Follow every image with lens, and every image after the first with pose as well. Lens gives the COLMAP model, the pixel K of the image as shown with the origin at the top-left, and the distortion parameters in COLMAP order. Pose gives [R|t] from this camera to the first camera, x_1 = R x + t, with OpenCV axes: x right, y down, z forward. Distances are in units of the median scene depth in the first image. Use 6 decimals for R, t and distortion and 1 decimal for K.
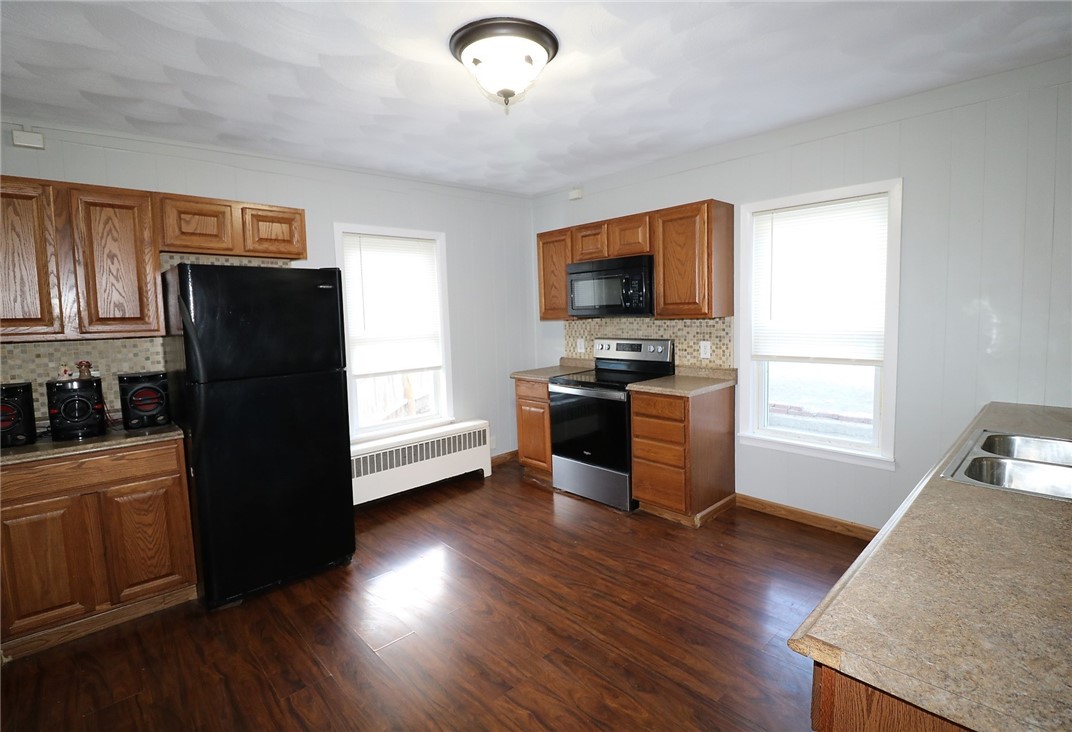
lens RADIAL K [[506.6, 0, 552.0], [0, 506.6, 358.0], [0, 0, 1]] dist [-0.000151, -0.016890]
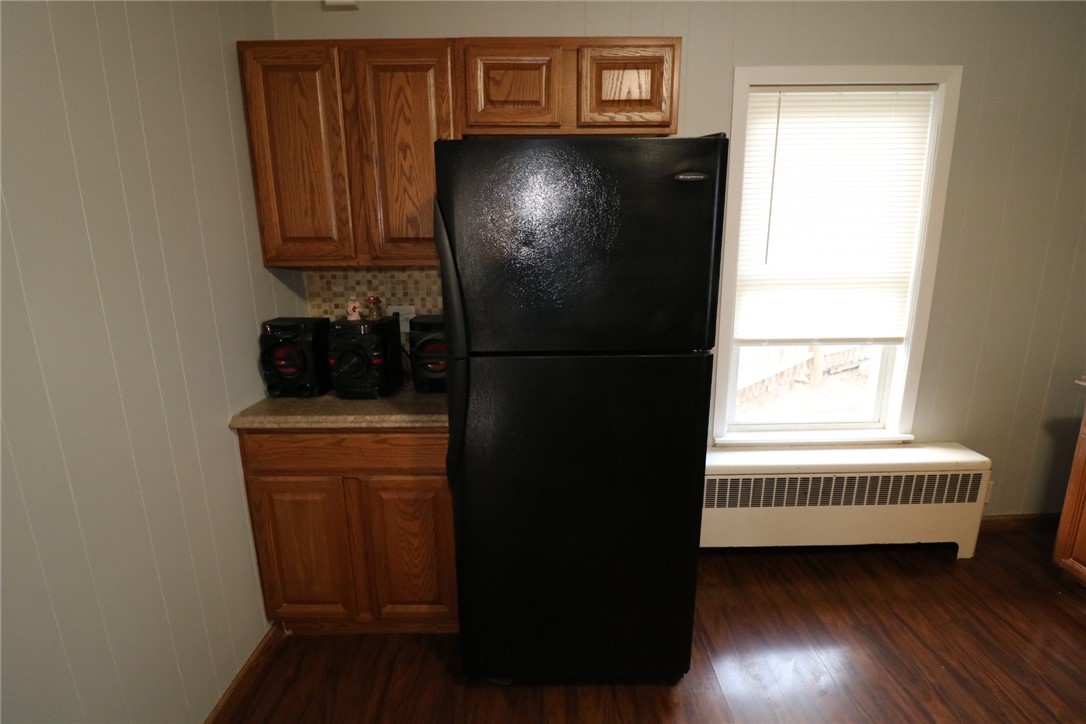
lens RADIAL K [[503.0, 0, 543.6], [0, 503.0, 354.1], [0, 0, 1]] dist [-0.014277, -0.000894]
pose [[0.717022, 0.168520, -0.676373, -0.189820], [-0.067775, 0.982593, 0.172968, -0.046758], [0.693747, -0.078181, 0.715962, 0.522662]]
